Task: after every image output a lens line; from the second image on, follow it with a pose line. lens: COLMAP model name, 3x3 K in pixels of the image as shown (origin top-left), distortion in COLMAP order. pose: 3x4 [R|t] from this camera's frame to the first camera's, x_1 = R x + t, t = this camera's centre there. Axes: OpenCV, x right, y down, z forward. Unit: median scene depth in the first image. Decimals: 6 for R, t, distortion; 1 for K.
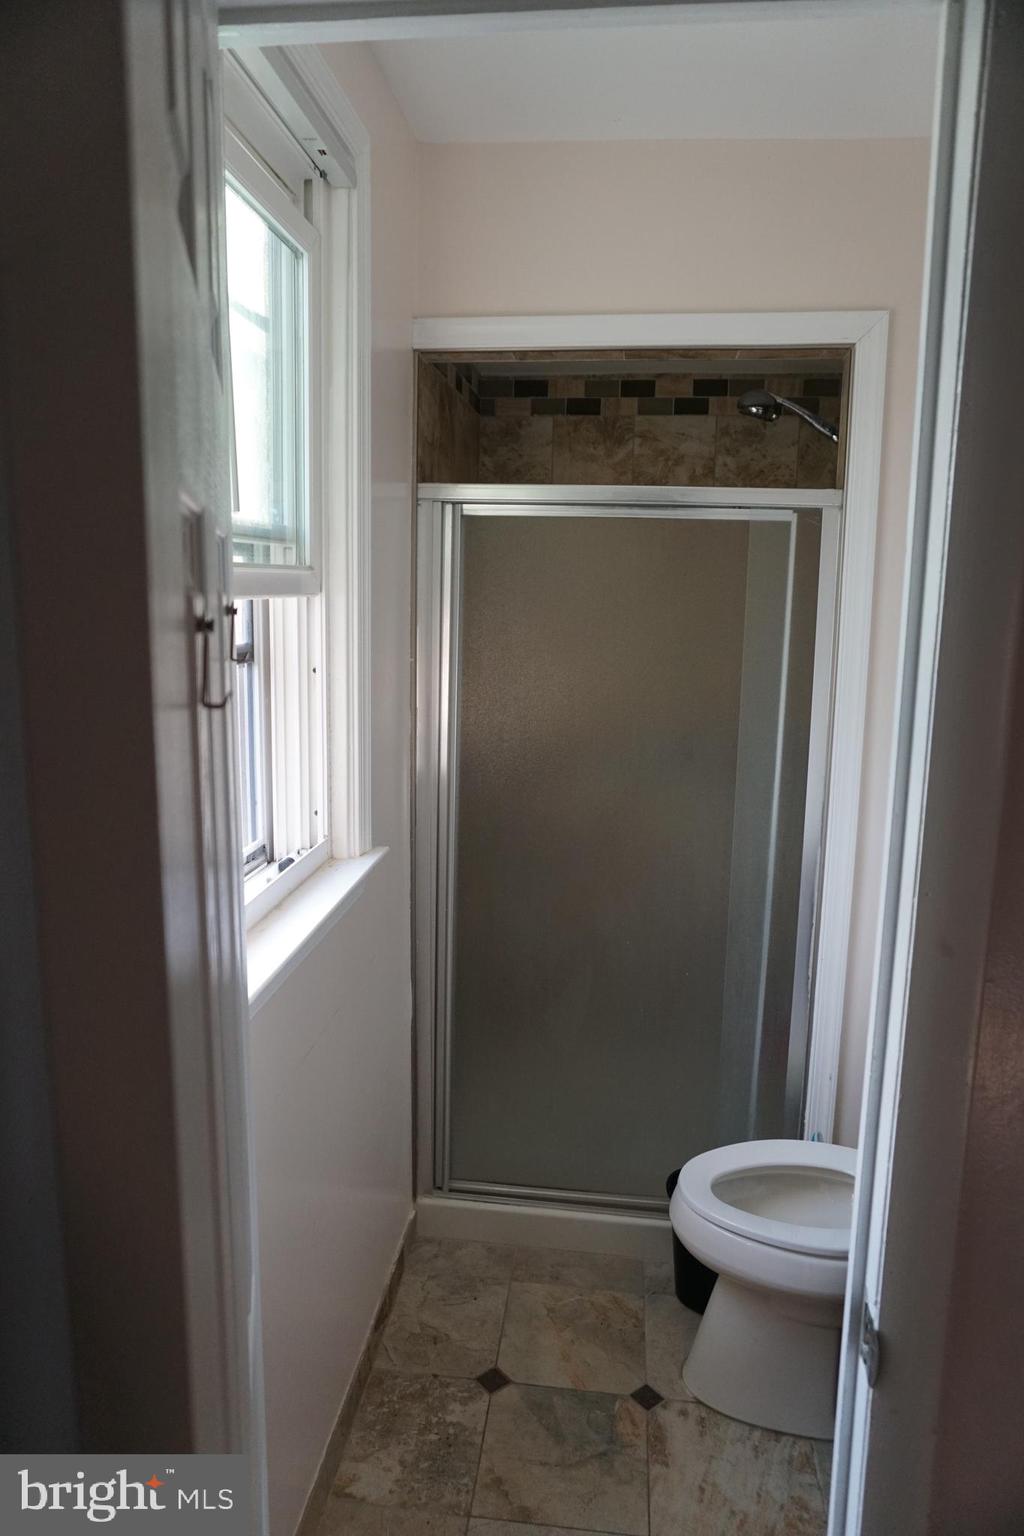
lens RADIAL K [[1033.2, 0, 507.3], [0, 1033.2, 764.4], [0, 0, 1]] dist [-0.051764, 0.039797]
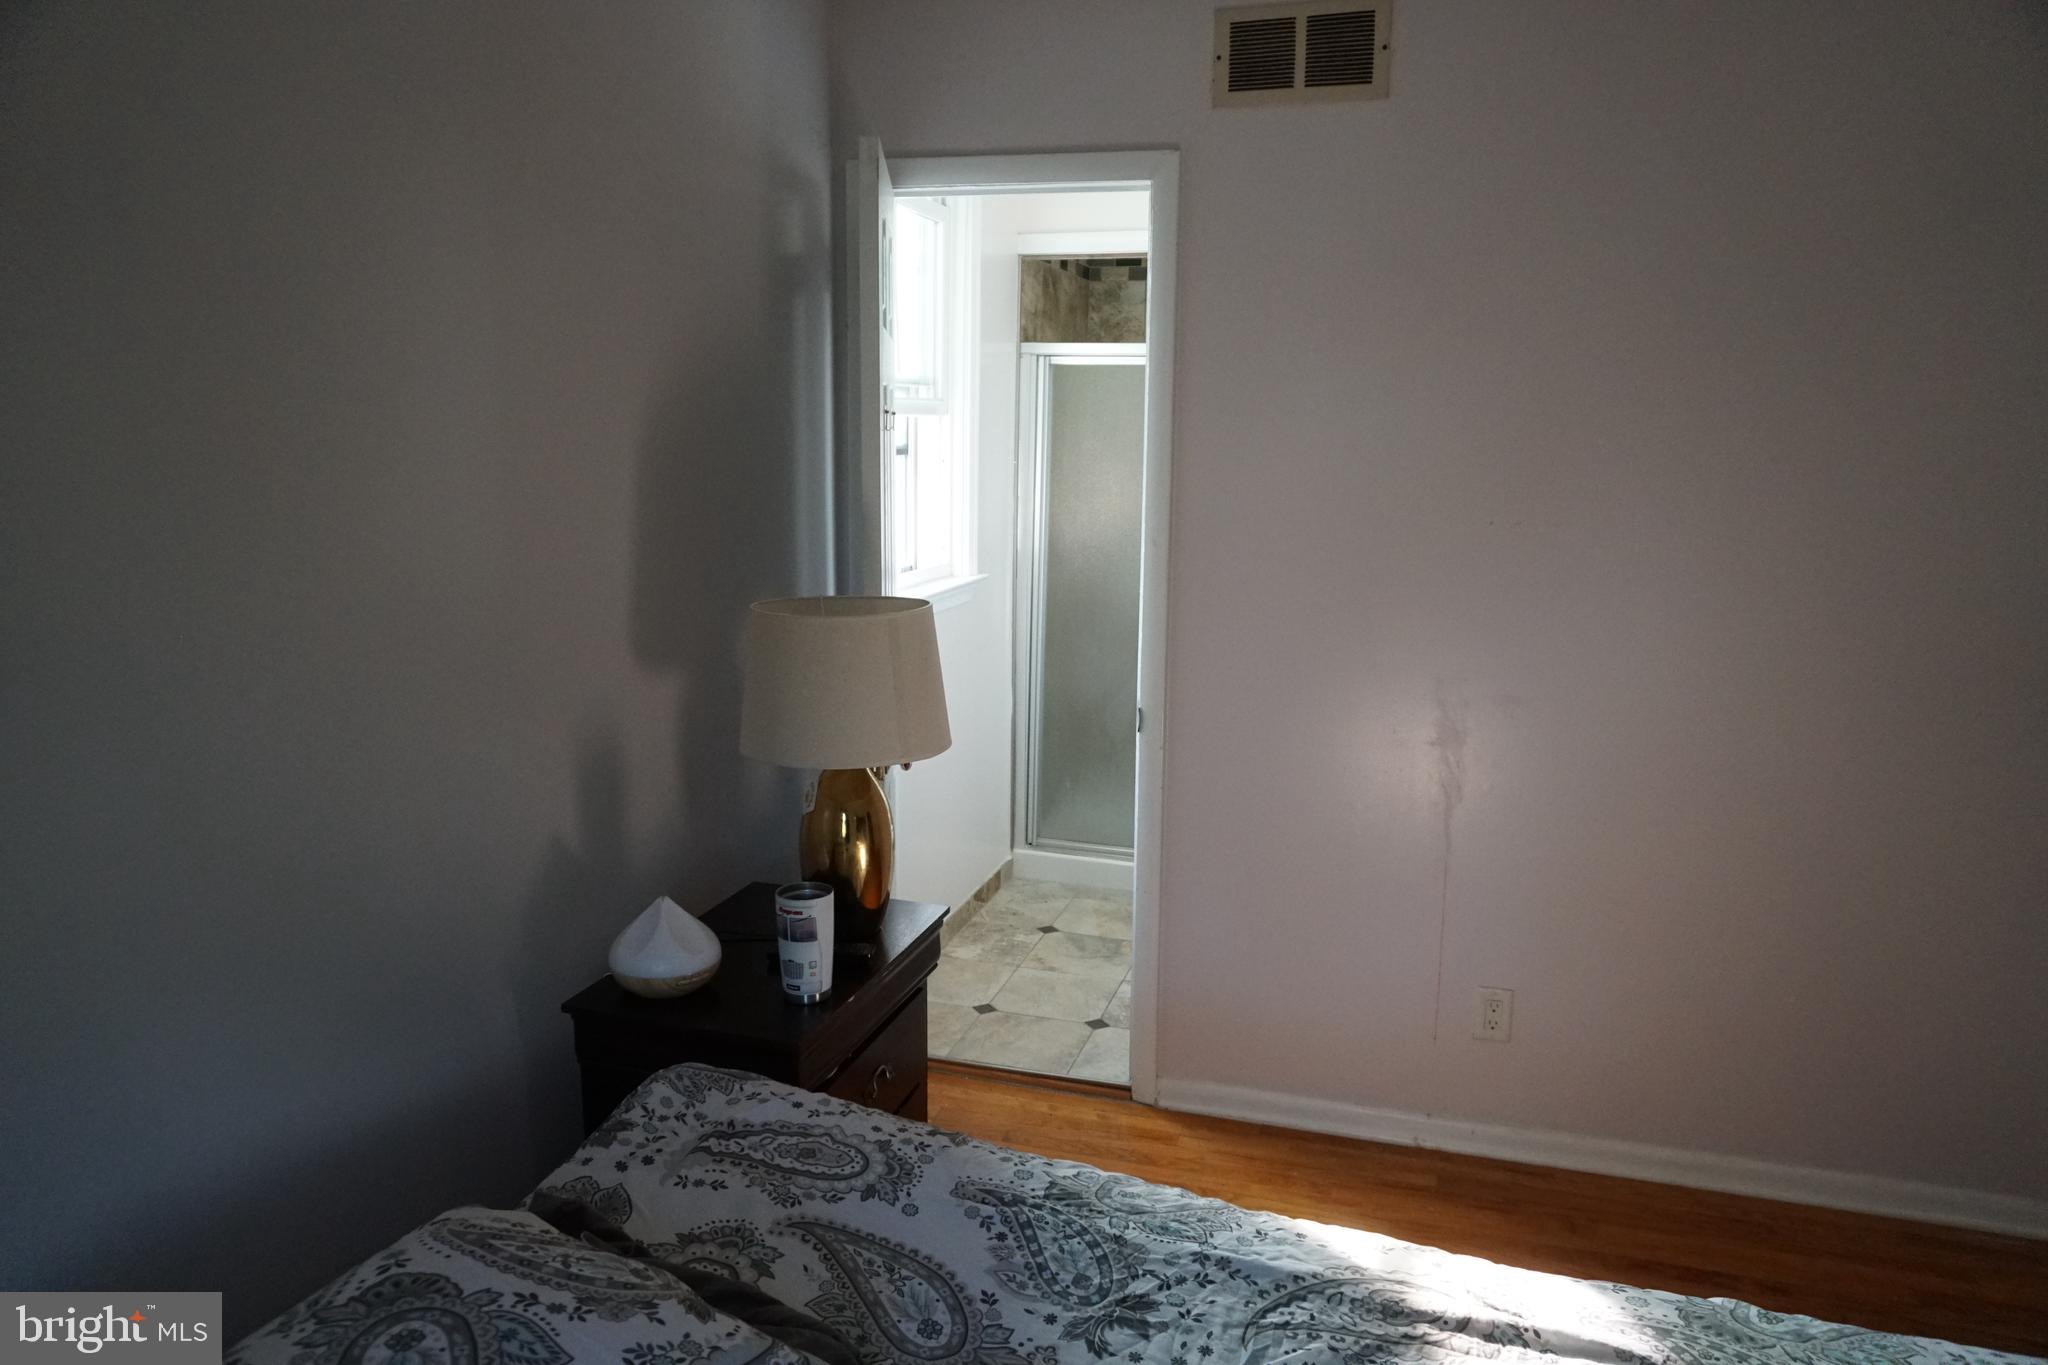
lens RADIAL K [[1377.5, 0, 1026.3], [0, 1377.5, 681.8], [0, 0, 1]] dist [-0.051764, 0.039797]
pose [[0.985392, 0.028387, -0.167919, 0.248179], [-0.026138, 0.999537, 0.015584, 0.171186], [0.168284, -0.010967, 0.985678, -0.888332]]
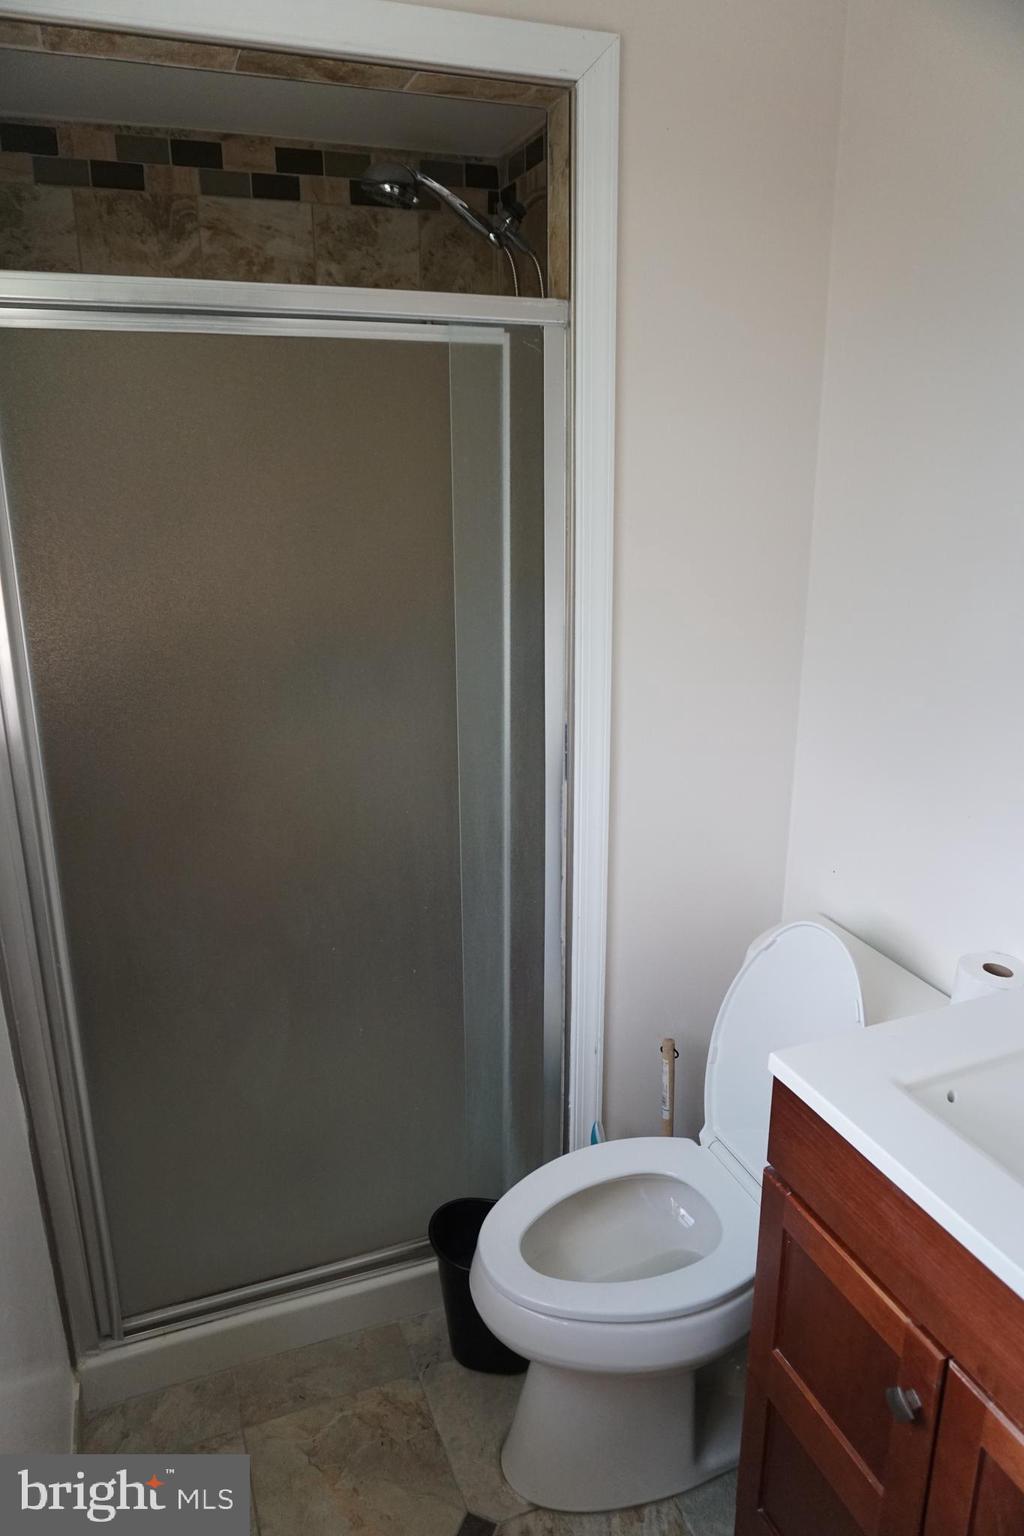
lens RADIAL K [[1033.2, 0, 511.4], [0, 1033.2, 766.6], [0, 0, 1]] dist [-0.051764, 0.039797]
pose [[0.880525, -0.161881, 0.445501, -0.073345], [0.100410, 0.982246, 0.158461, -0.055225], [-0.463243, -0.094796, 0.881147, 0.308336]]
